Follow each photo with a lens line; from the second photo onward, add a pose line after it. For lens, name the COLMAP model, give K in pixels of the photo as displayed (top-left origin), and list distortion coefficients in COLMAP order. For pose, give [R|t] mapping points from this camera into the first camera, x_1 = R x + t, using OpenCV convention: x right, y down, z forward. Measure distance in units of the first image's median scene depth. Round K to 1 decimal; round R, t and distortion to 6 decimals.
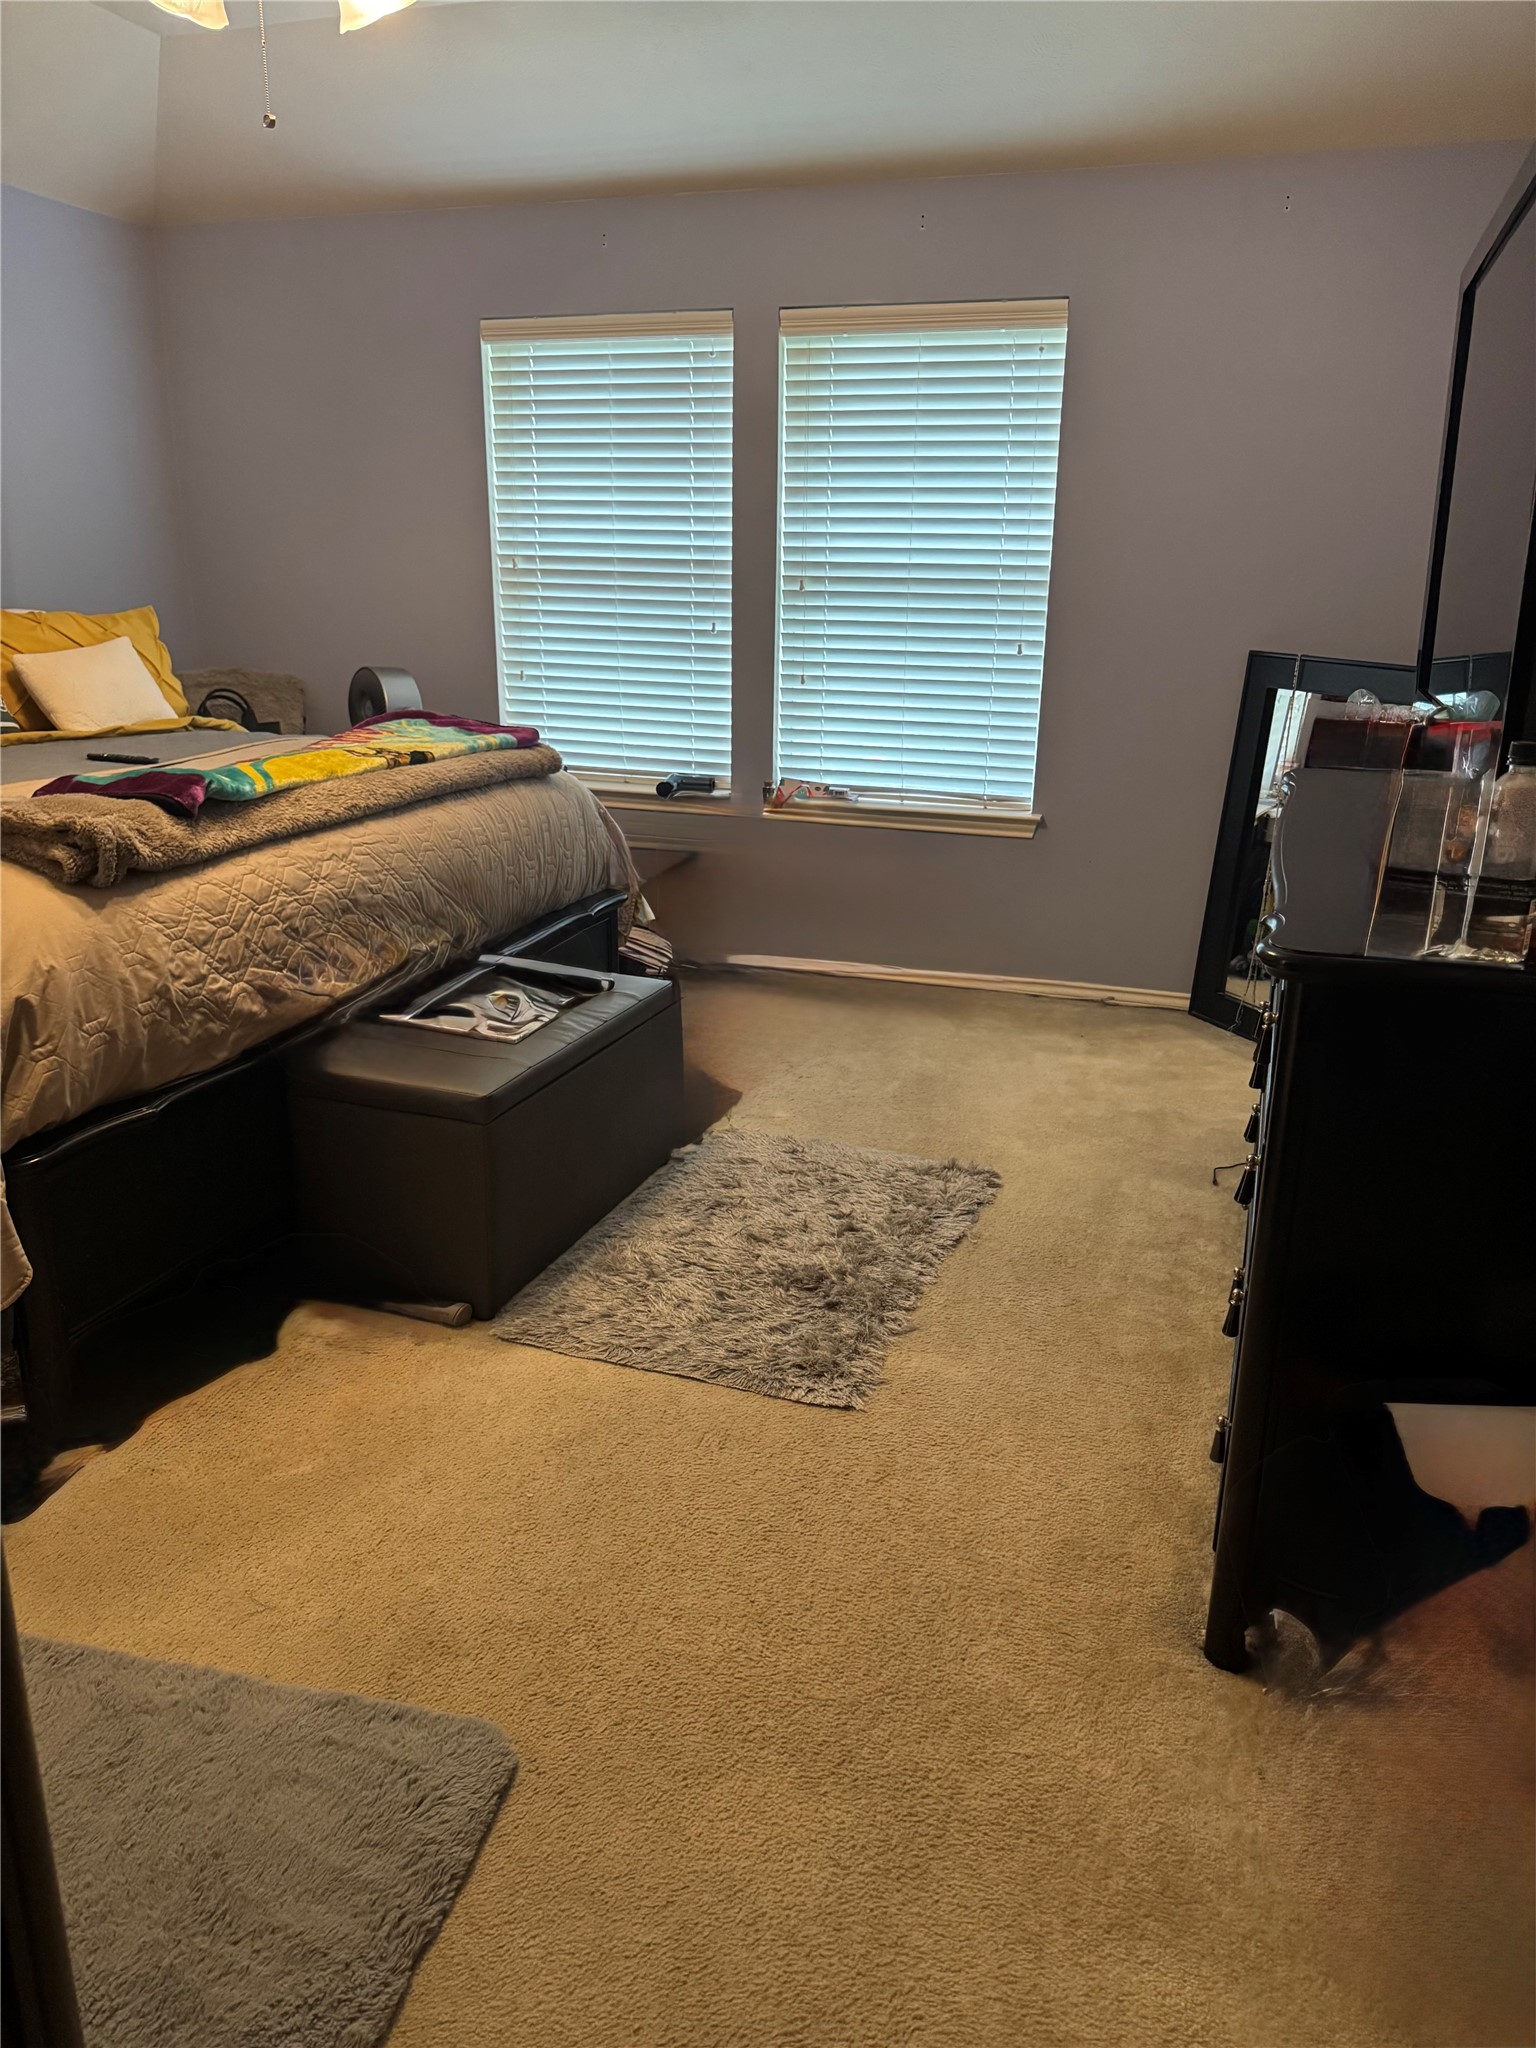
lens RADIAL K [[1437.6, 0, 768.0], [0, 1437.6, 1024.0], [0, 0, 1]] dist [0.132438, -0.326230]
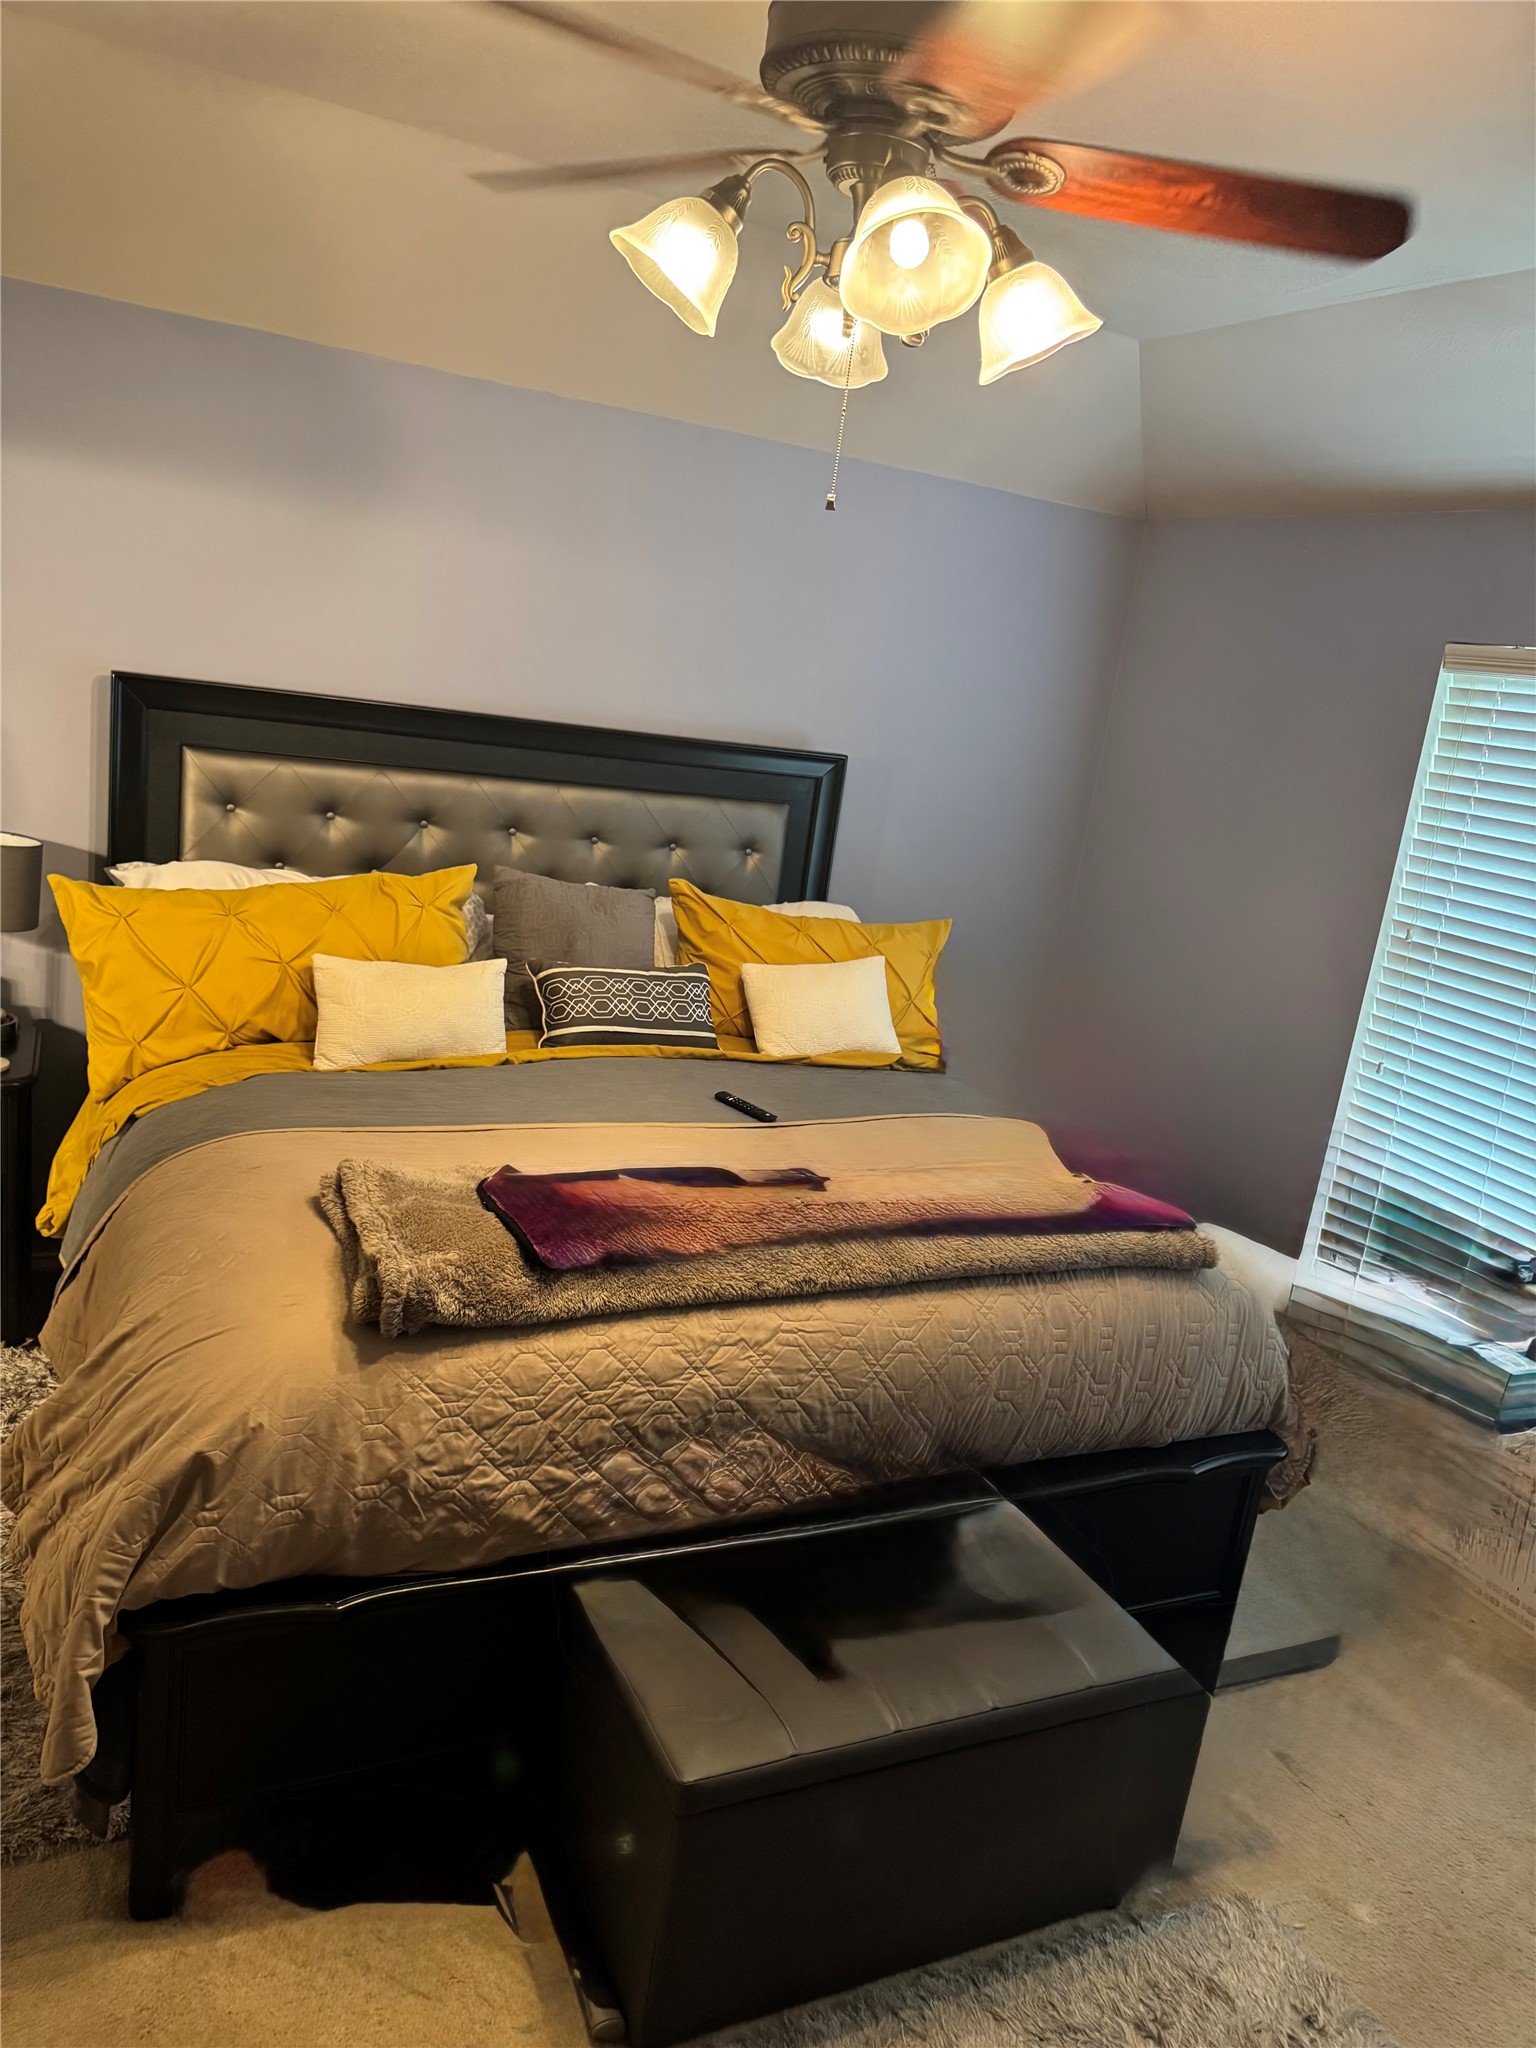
lens RADIAL K [[1437.6, 0, 768.0], [0, 1437.6, 1024.0], [0, 0, 1]] dist [0.132438, -0.326230]
pose [[0.717027, 0.234257, -0.656503, 0.222589], [-0.318476, 0.947882, -0.009609, -0.317539], [0.620037, 0.215970, 0.754262, 0.417347]]
